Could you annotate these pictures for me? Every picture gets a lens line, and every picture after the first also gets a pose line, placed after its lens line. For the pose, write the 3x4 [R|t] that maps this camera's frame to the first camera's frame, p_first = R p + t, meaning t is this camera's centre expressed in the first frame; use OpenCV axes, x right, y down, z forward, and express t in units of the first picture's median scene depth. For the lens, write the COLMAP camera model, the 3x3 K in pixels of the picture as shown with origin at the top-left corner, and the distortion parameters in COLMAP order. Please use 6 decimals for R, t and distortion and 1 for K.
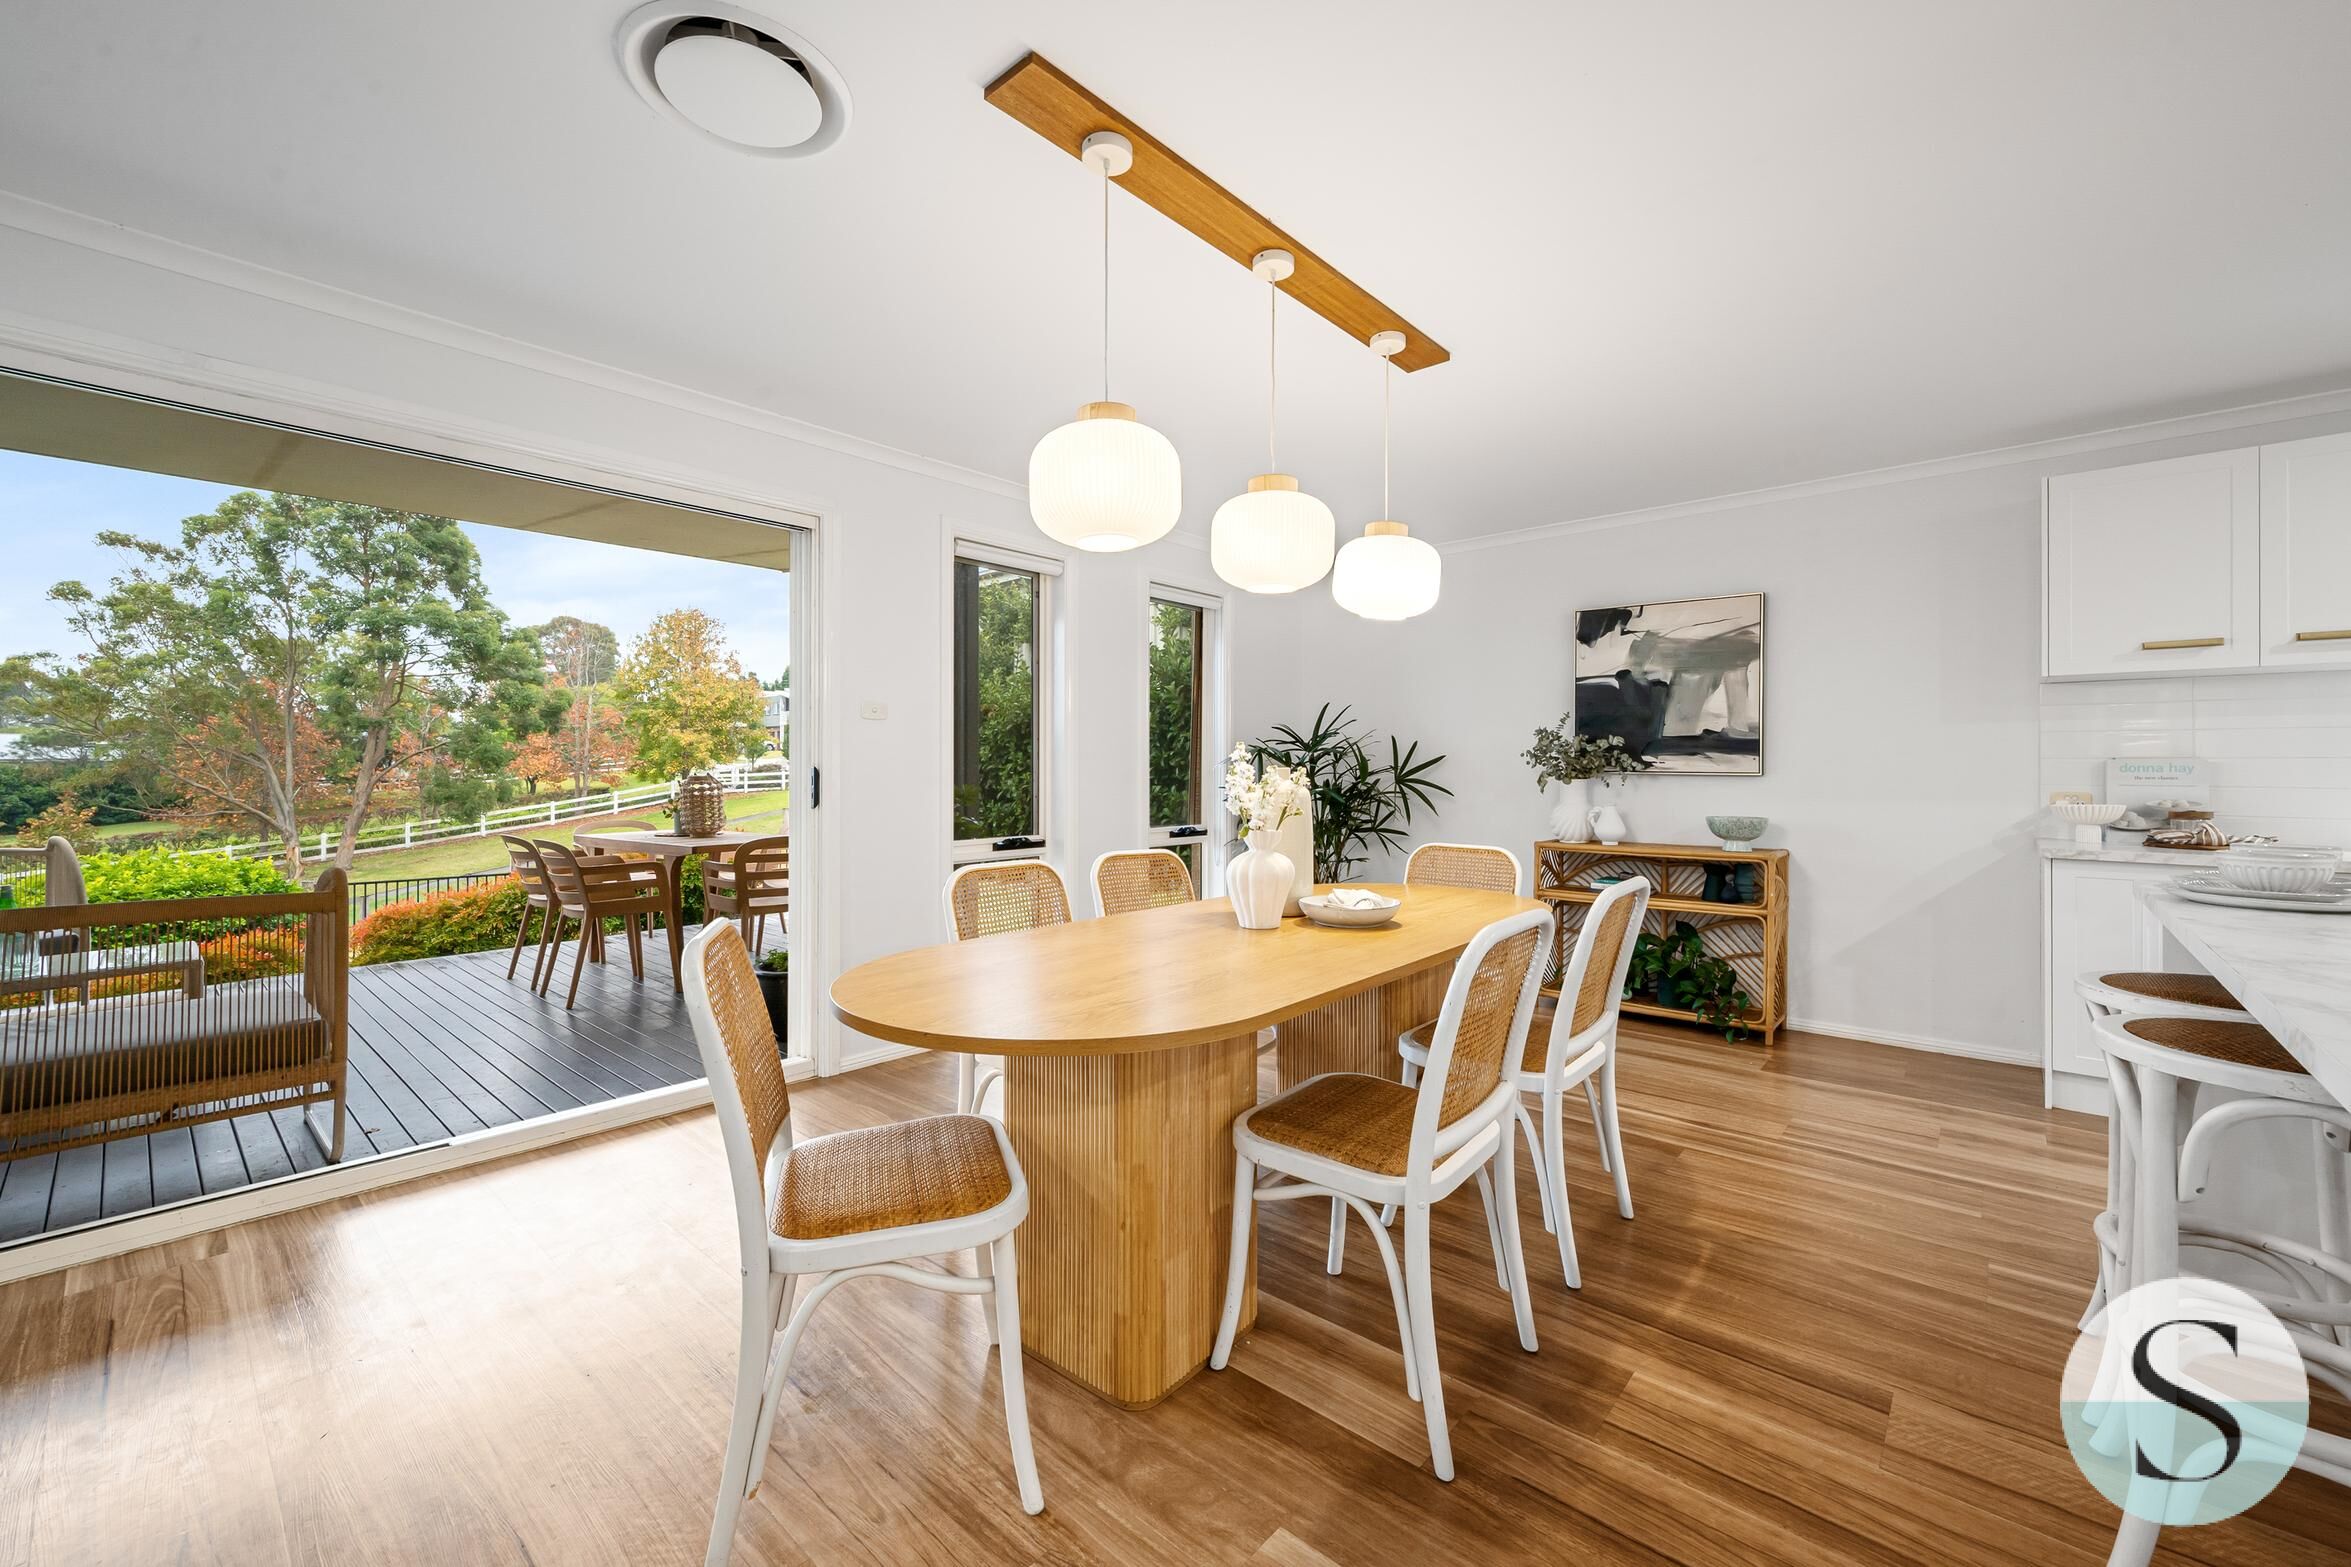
lens RADIAL K [[947.3, 0, 1199.0], [0, 947.3, 765.9], [0, 0, 1]] dist [-0.004109, 0.000458]
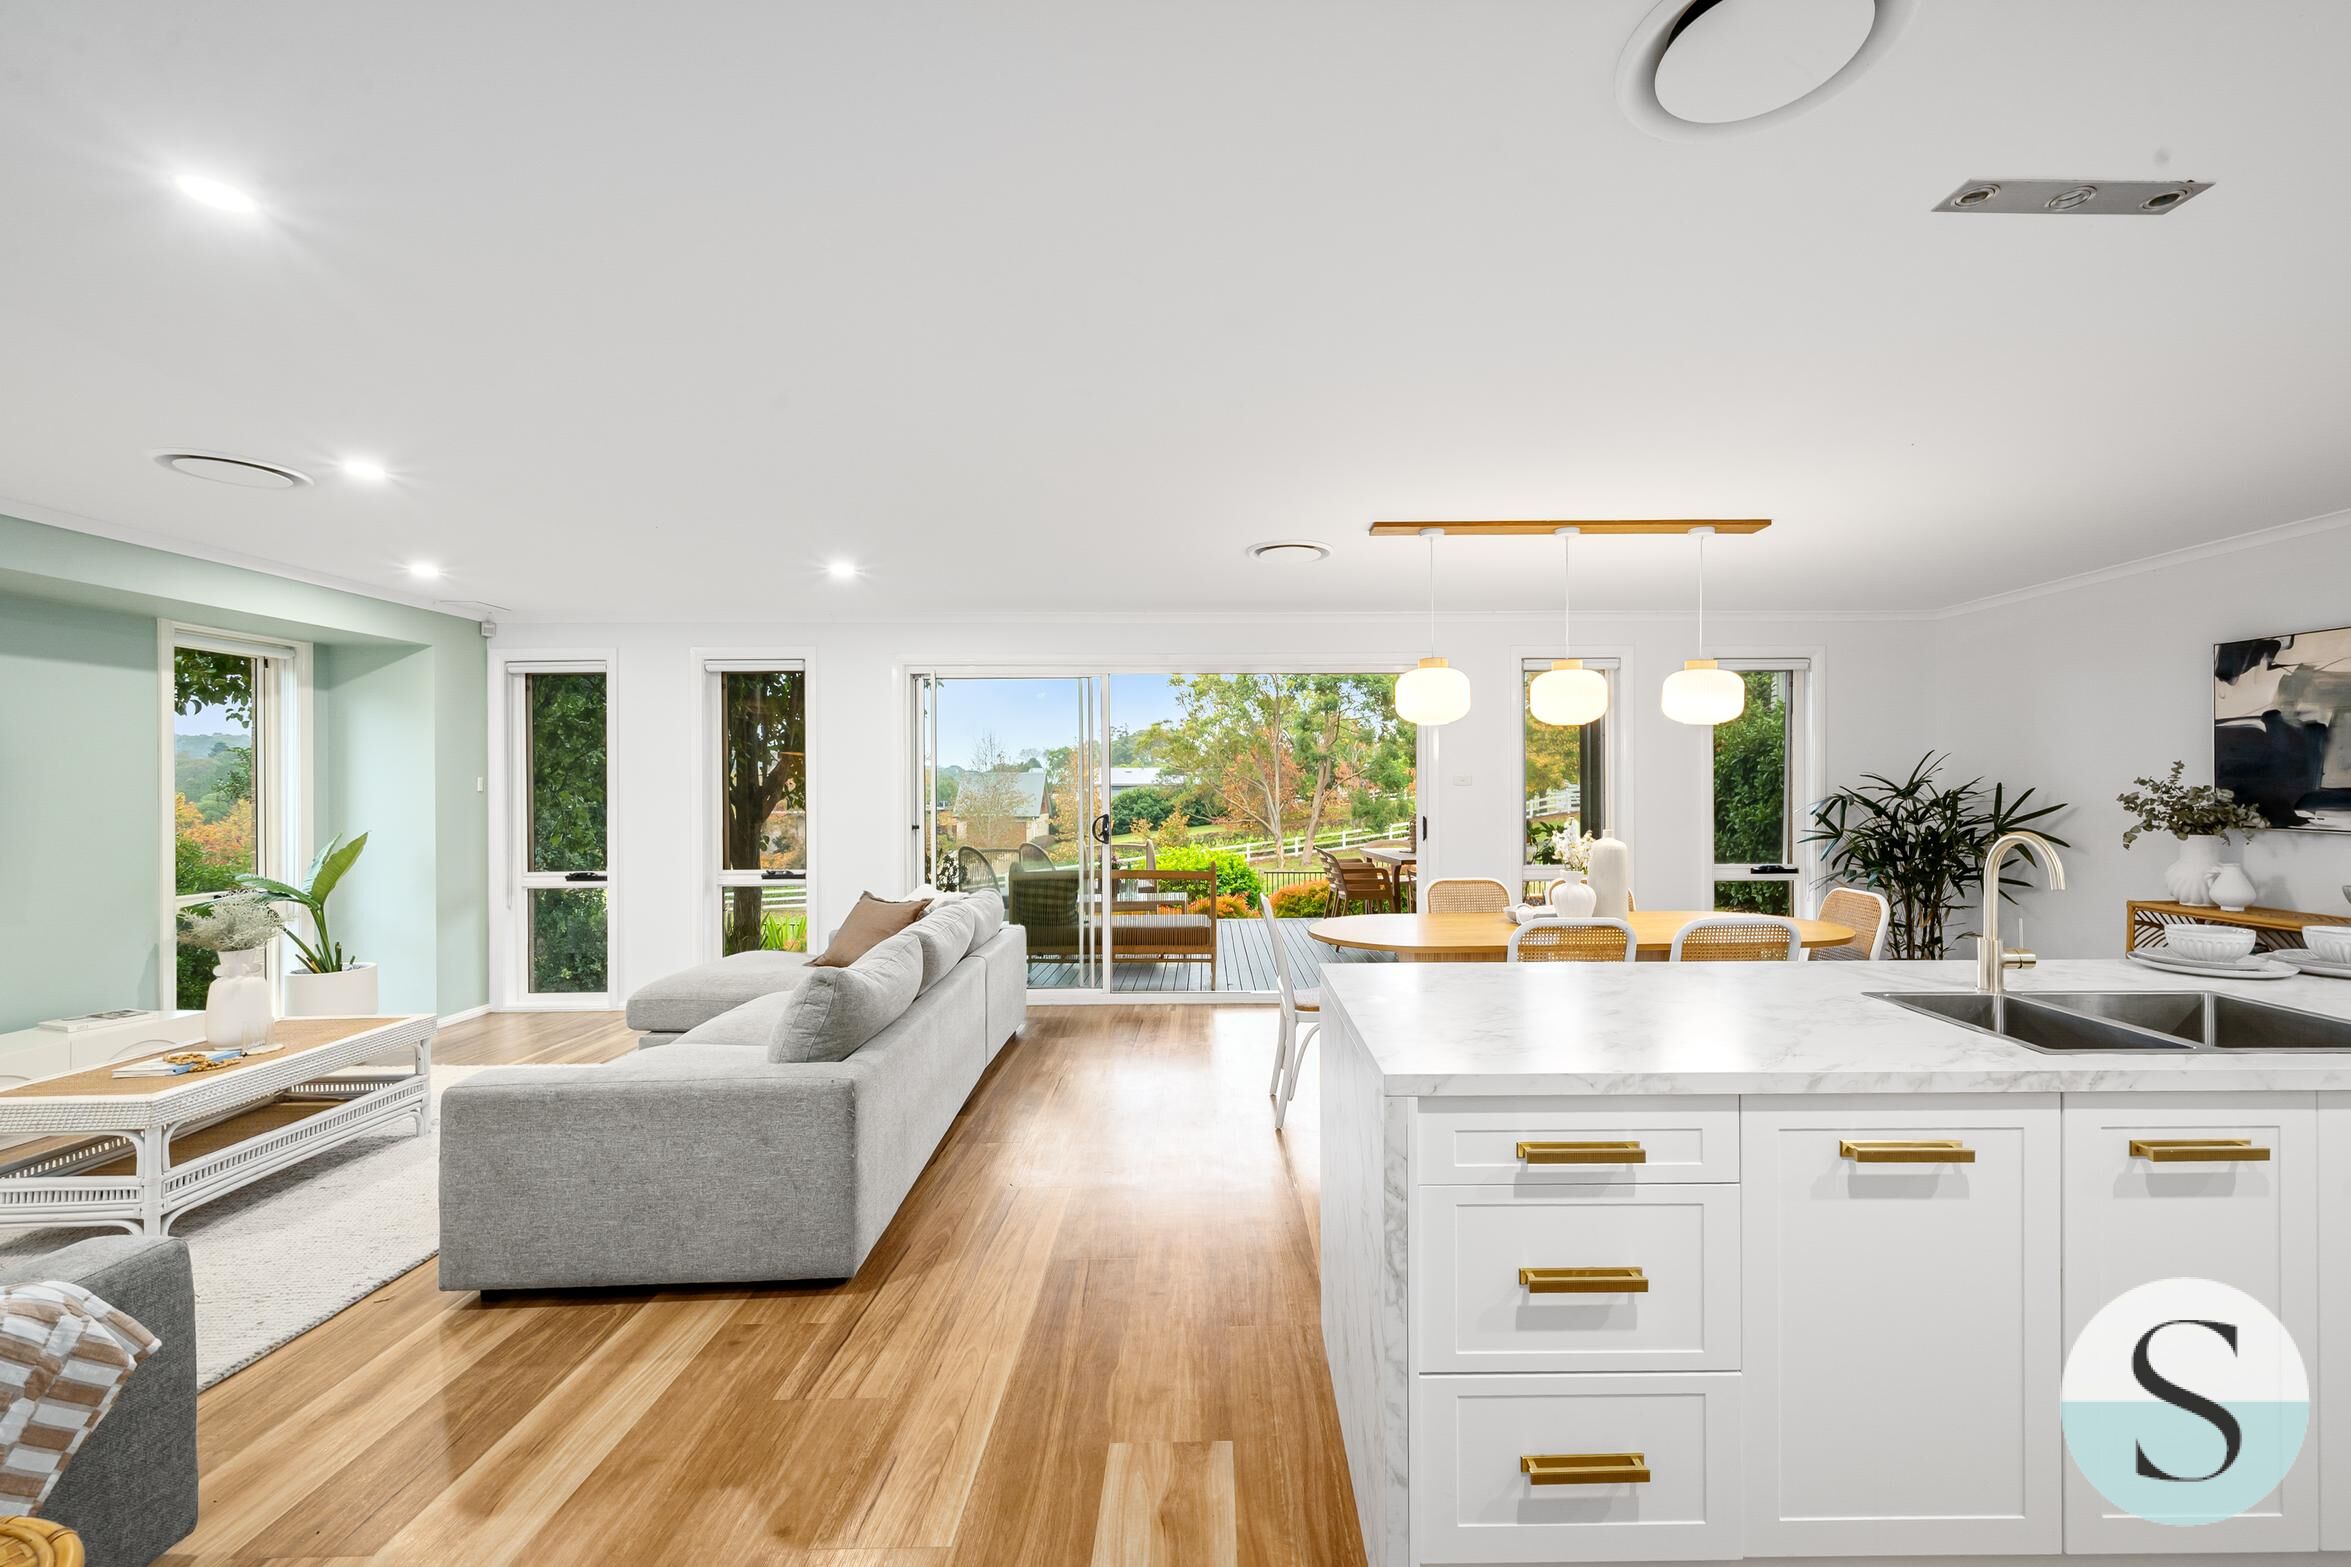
lens RADIAL K [[947.3, 0, 1221.8], [0, 947.3, 791.7], [0, 0, 1]] dist [-0.004109, 0.000458]
pose [[0.674054, -0.001946, -0.738679, 0.381407], [0.007886, 0.999958, 0.004562, -0.033604], [0.738640, -0.008901, 0.674042, -0.249708]]
